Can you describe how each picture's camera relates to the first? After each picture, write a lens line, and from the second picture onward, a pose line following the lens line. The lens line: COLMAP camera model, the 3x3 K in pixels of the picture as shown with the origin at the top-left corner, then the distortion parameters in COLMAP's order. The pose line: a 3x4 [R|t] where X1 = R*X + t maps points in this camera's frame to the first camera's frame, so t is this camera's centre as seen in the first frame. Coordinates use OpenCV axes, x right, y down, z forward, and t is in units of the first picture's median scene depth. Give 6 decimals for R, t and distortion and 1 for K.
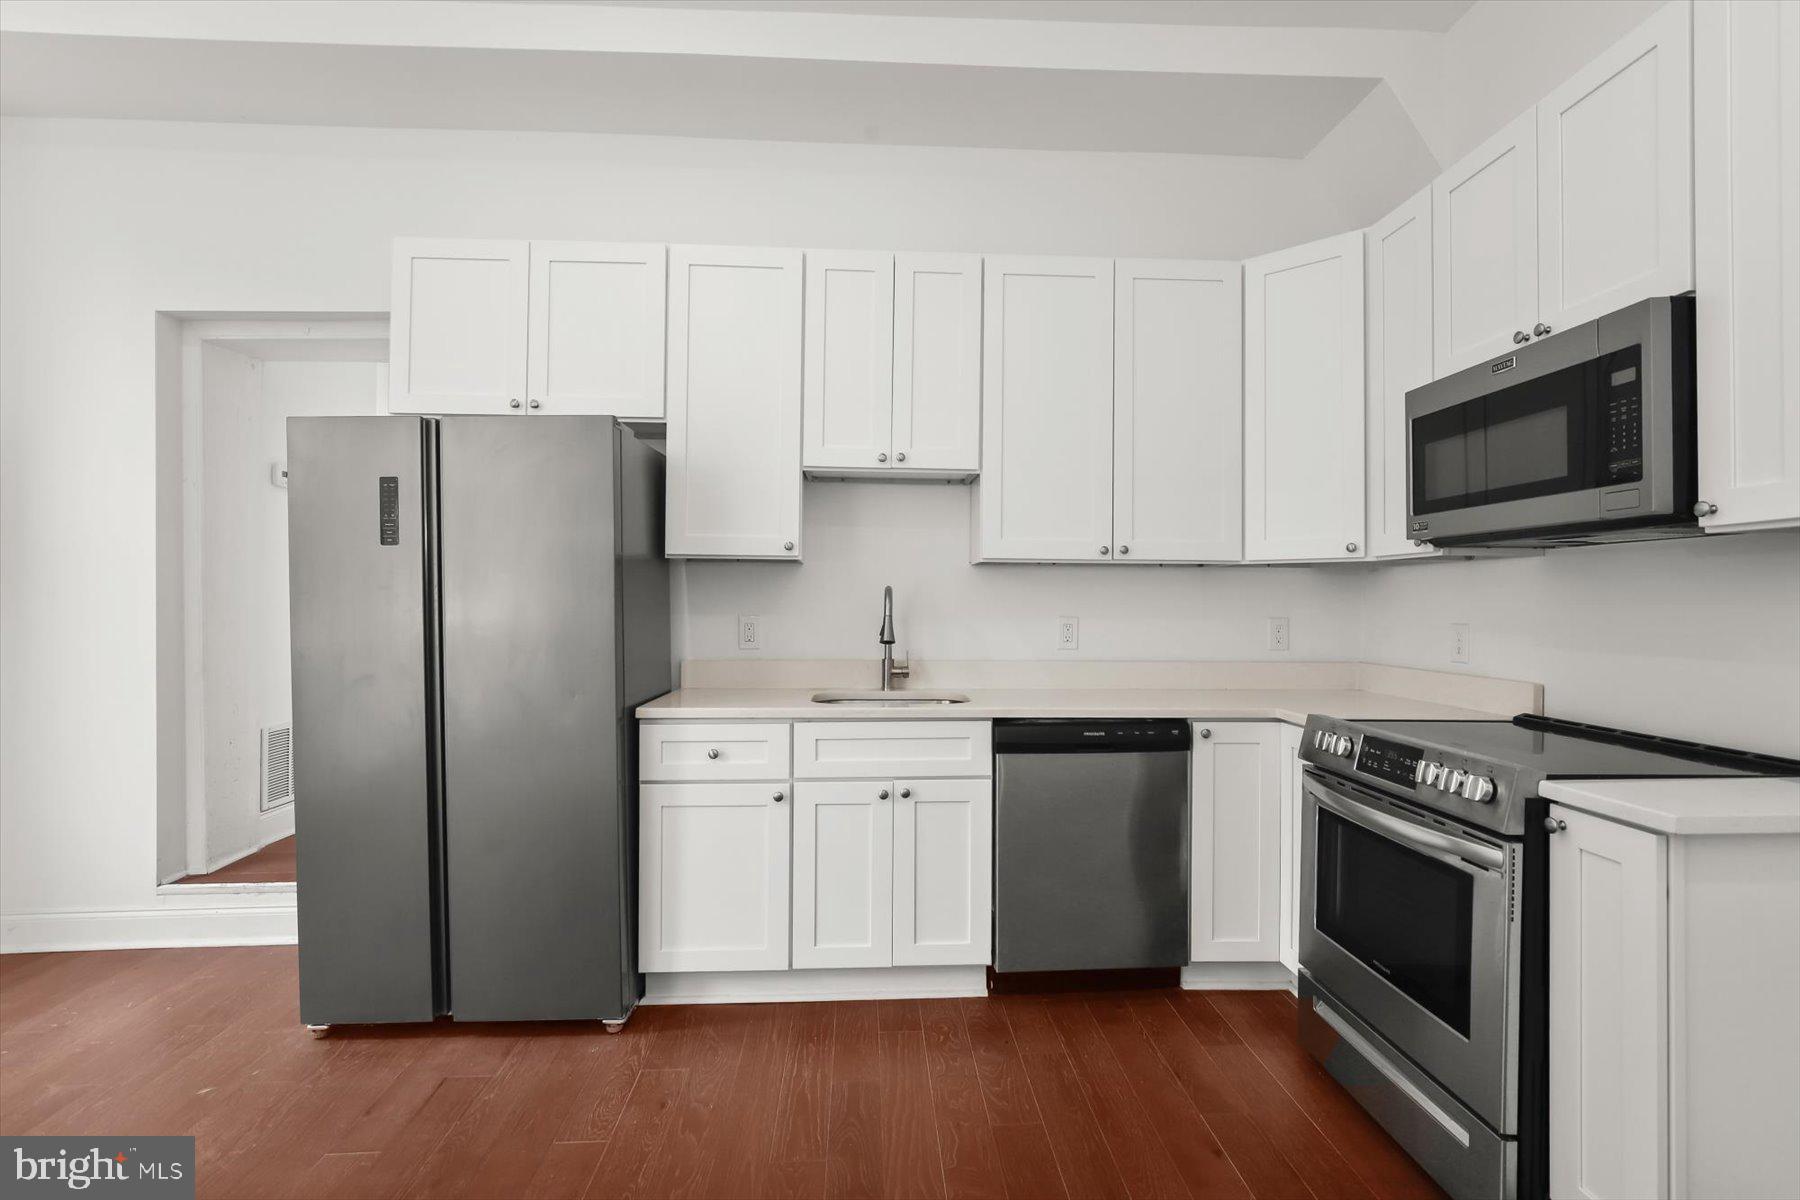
lens RADIAL K [[850.7, 0, 907.2], [0, 850.7, 589.0], [0, 0, 1]] dist [-0.011559, 0.001619]
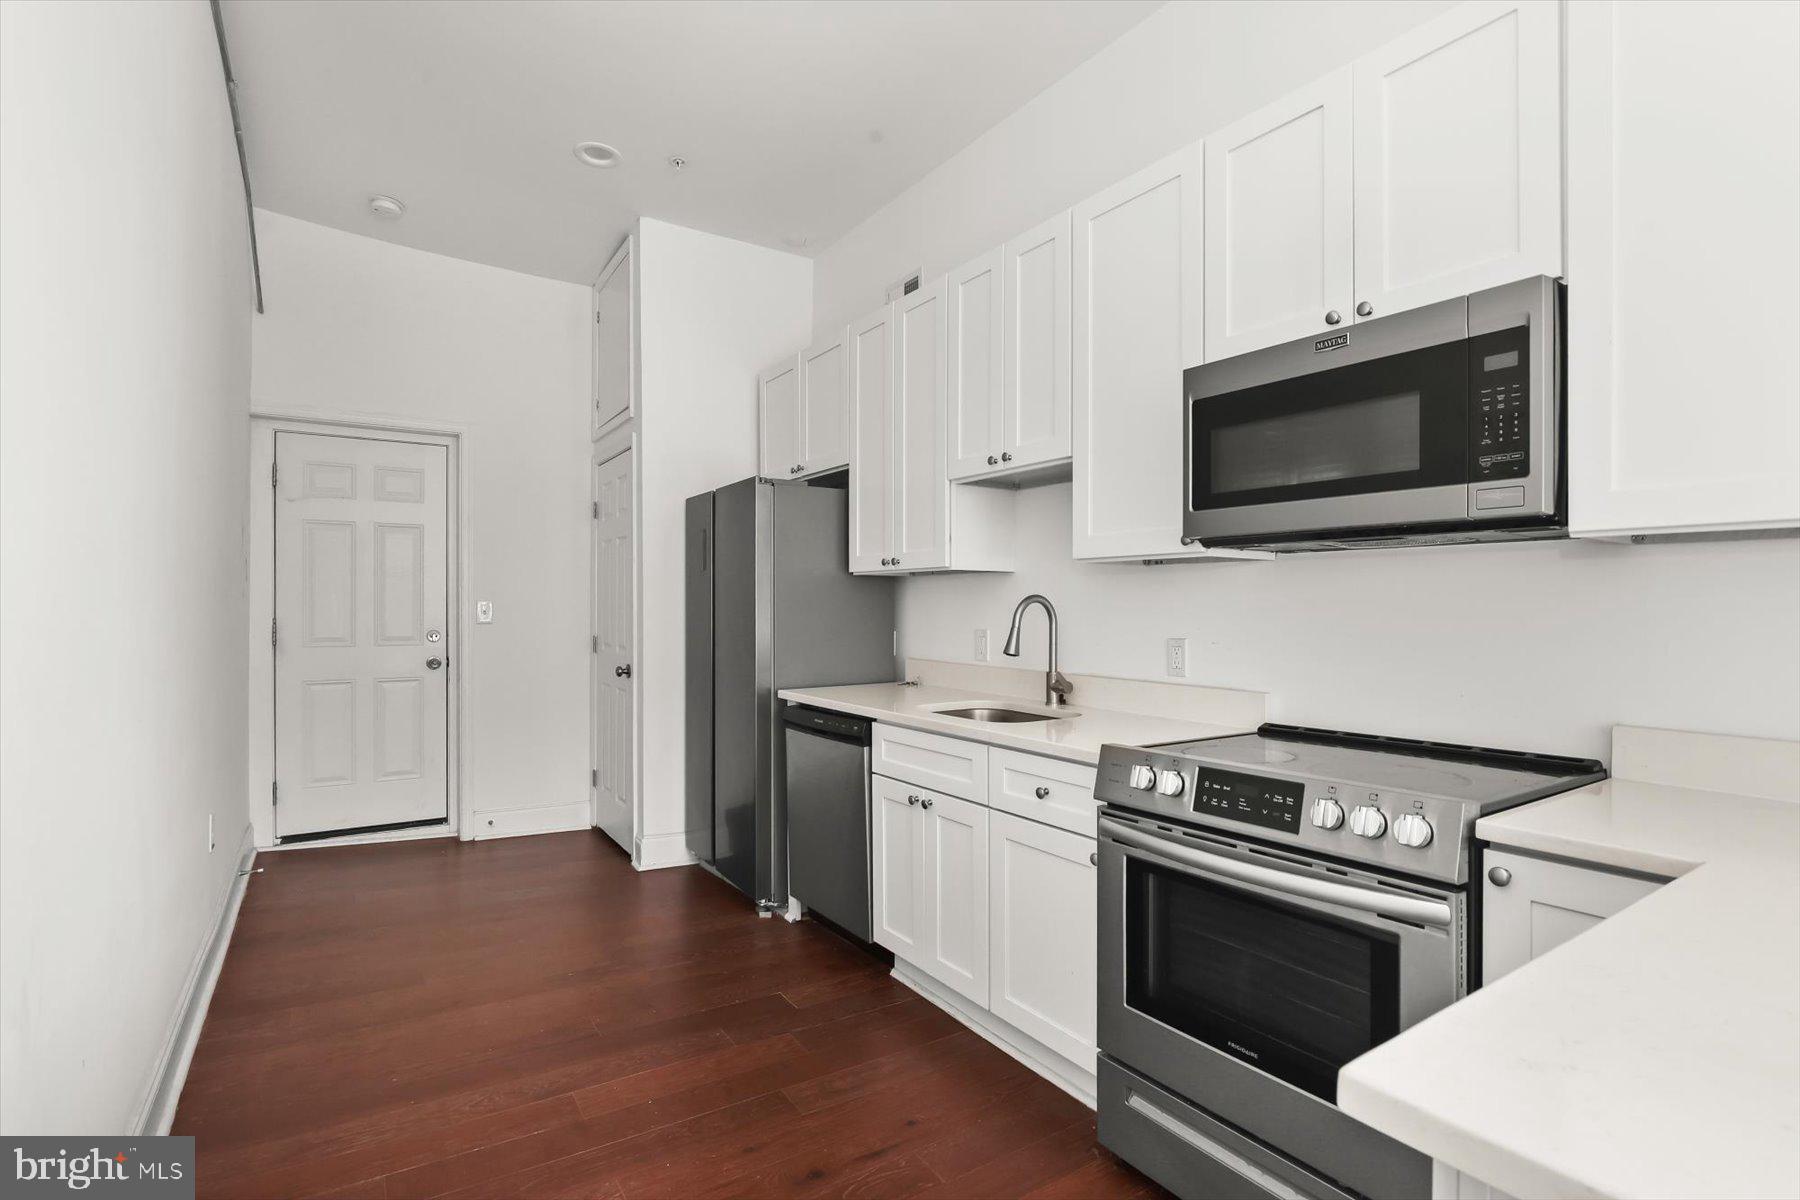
lens RADIAL K [[894.4, 0, 893.8], [0, 894.4, 614.2], [0, 0, 1]] dist [0.004692, 0.000543]
pose [[0.852101, 0.001118, 0.523375, -0.154185], [-0.012214, 0.999768, 0.017751, 0.008814], [-0.523234, -0.021519, 0.851917, 0.361068]]
